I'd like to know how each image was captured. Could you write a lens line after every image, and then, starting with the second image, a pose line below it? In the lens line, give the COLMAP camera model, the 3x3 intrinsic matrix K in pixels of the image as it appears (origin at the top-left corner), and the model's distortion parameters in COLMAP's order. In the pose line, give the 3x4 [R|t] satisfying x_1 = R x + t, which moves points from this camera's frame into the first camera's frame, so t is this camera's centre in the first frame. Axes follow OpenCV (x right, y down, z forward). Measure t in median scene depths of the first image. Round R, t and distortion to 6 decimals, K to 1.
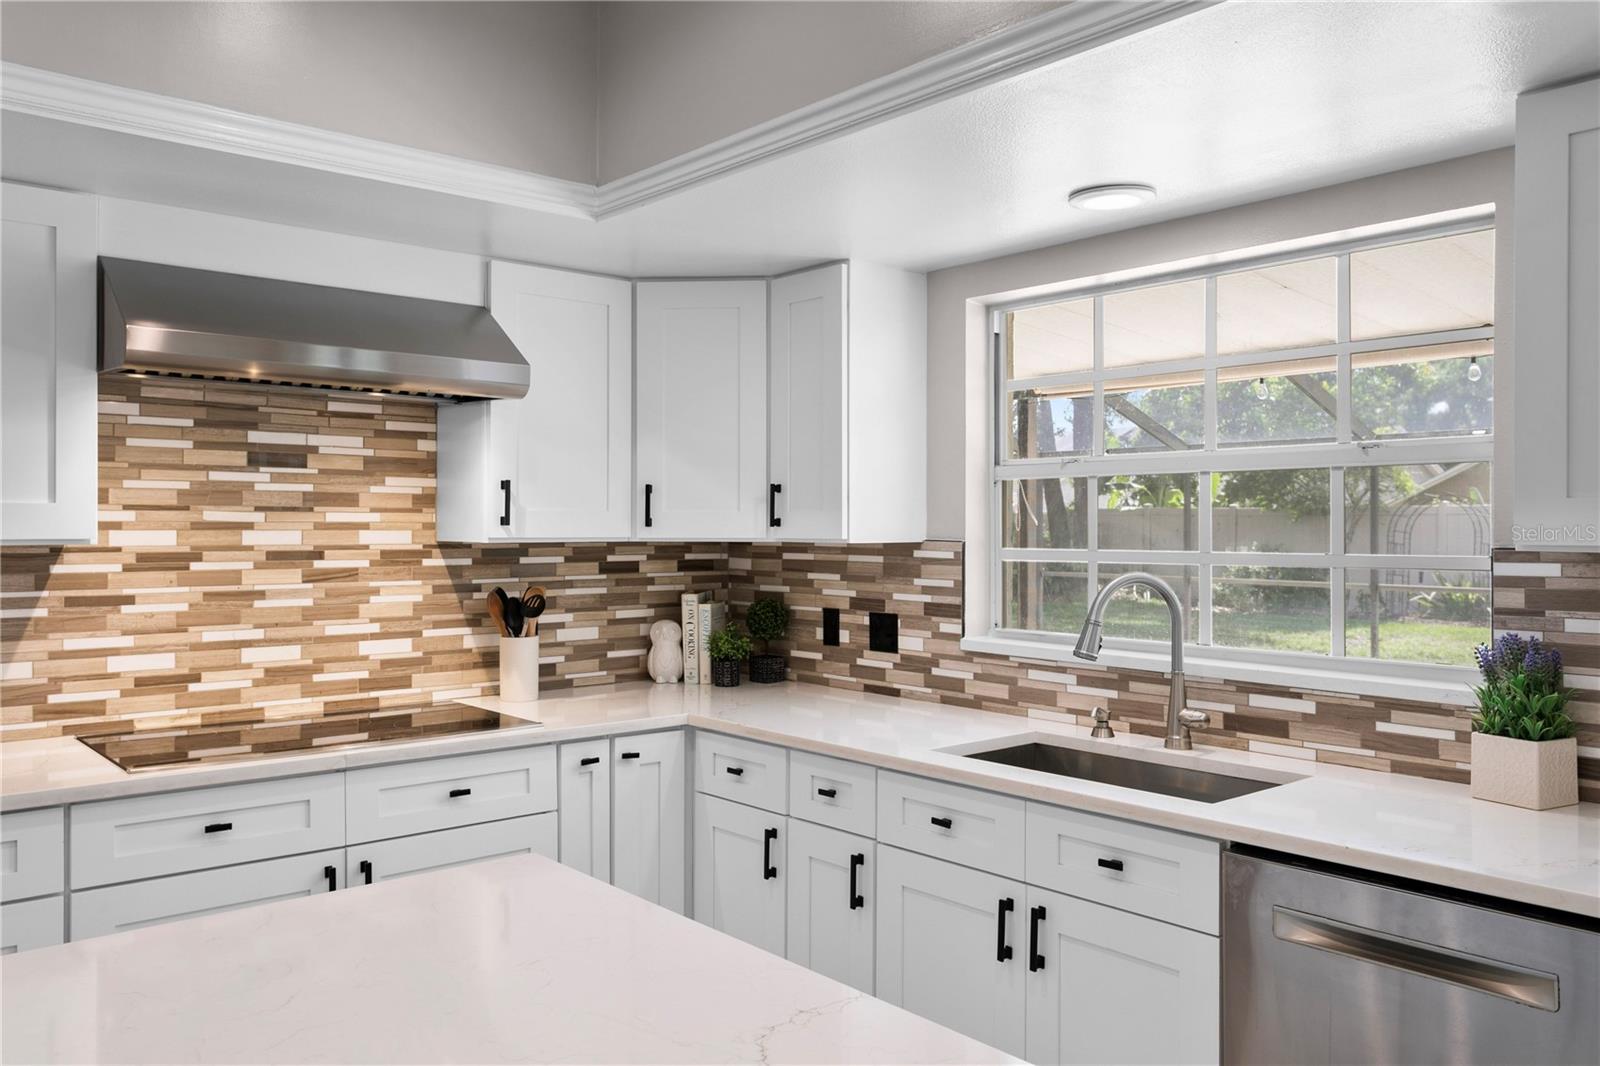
lens RADIAL K [[1207.6, 0, 794.6], [0, 1207.6, 524.1], [0, 0, 1]] dist [-0.000964, -0.002145]
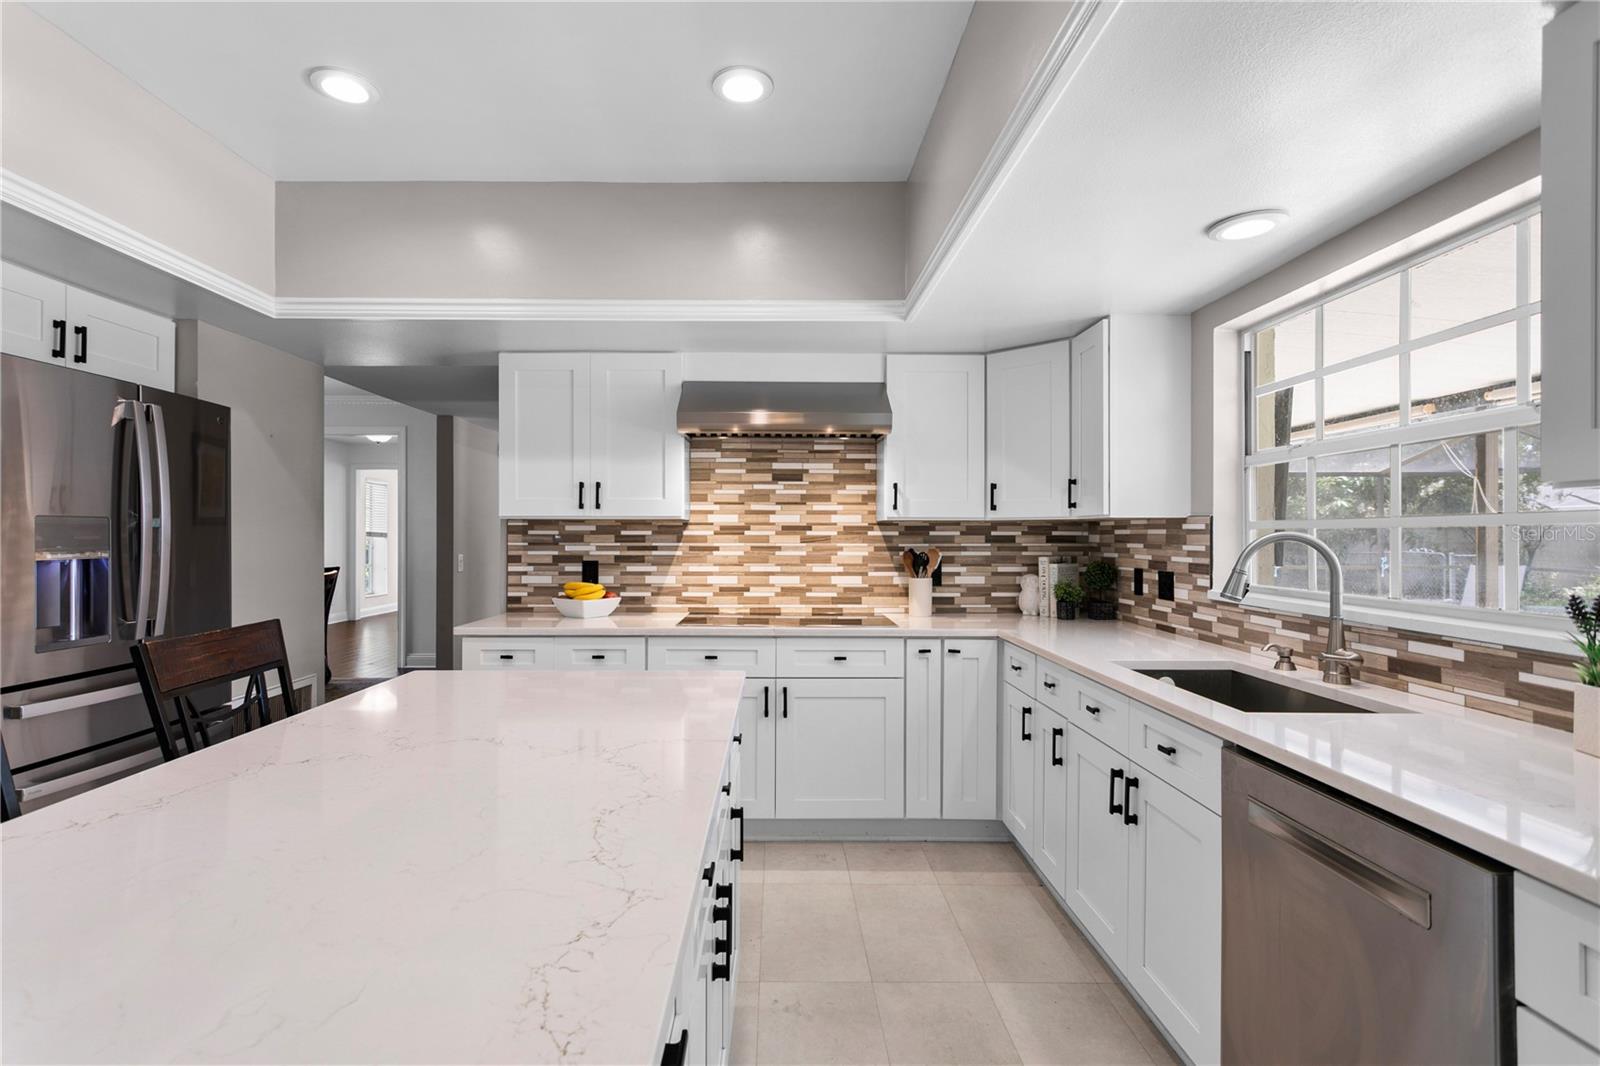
lens RADIAL K [[757.4, 0, 787.0], [0, 757.4, 532.8], [0, 0, 1]] dist [0.012117, -0.001305]
pose [[0.770980, -0.002518, -0.636854, 0.327941], [0.000780, 0.999995, -0.003009, 0.037274], [0.636858, 0.001823, 0.770979, 0.083387]]
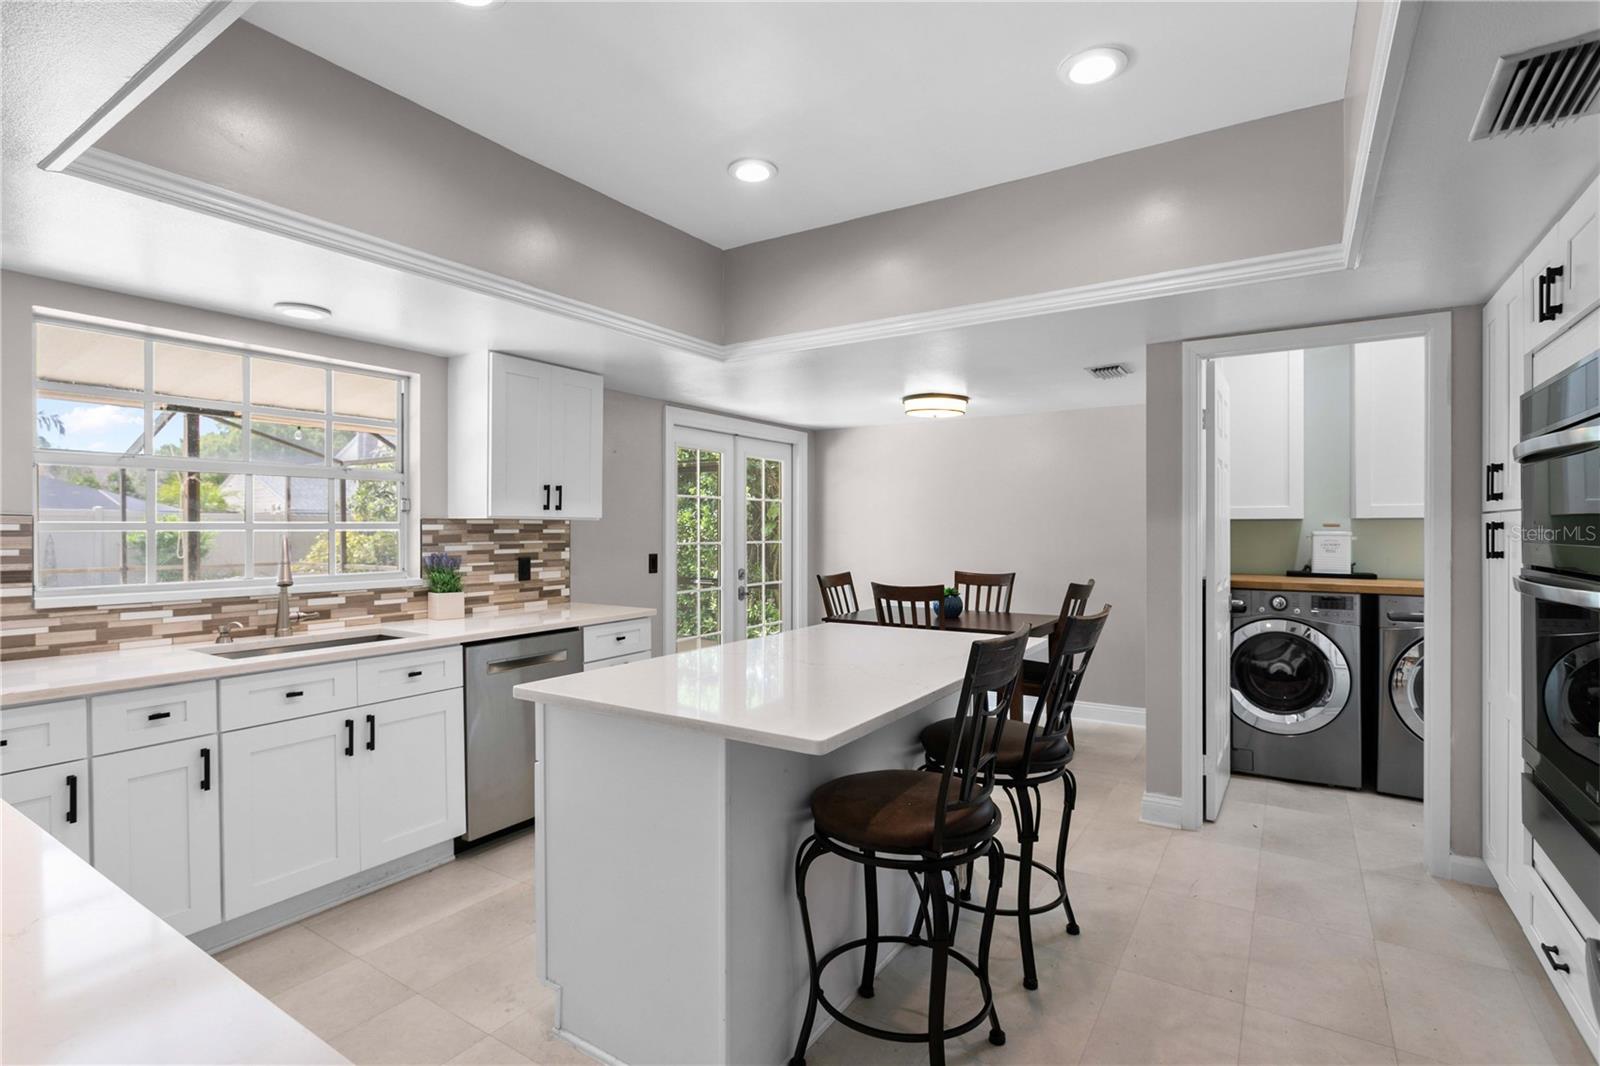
lens RADIAL K [[837.5, 0, 797.8], [0, 837.5, 533.0], [0, 0, 1]] dist [0.000277, -0.000236]
pose [[-0.303012, -0.008792, 0.952946, -0.894100], [-0.003359, 0.999961, 0.008157, 0.024105], [-0.952981, -0.000730, -0.303030, 0.581260]]
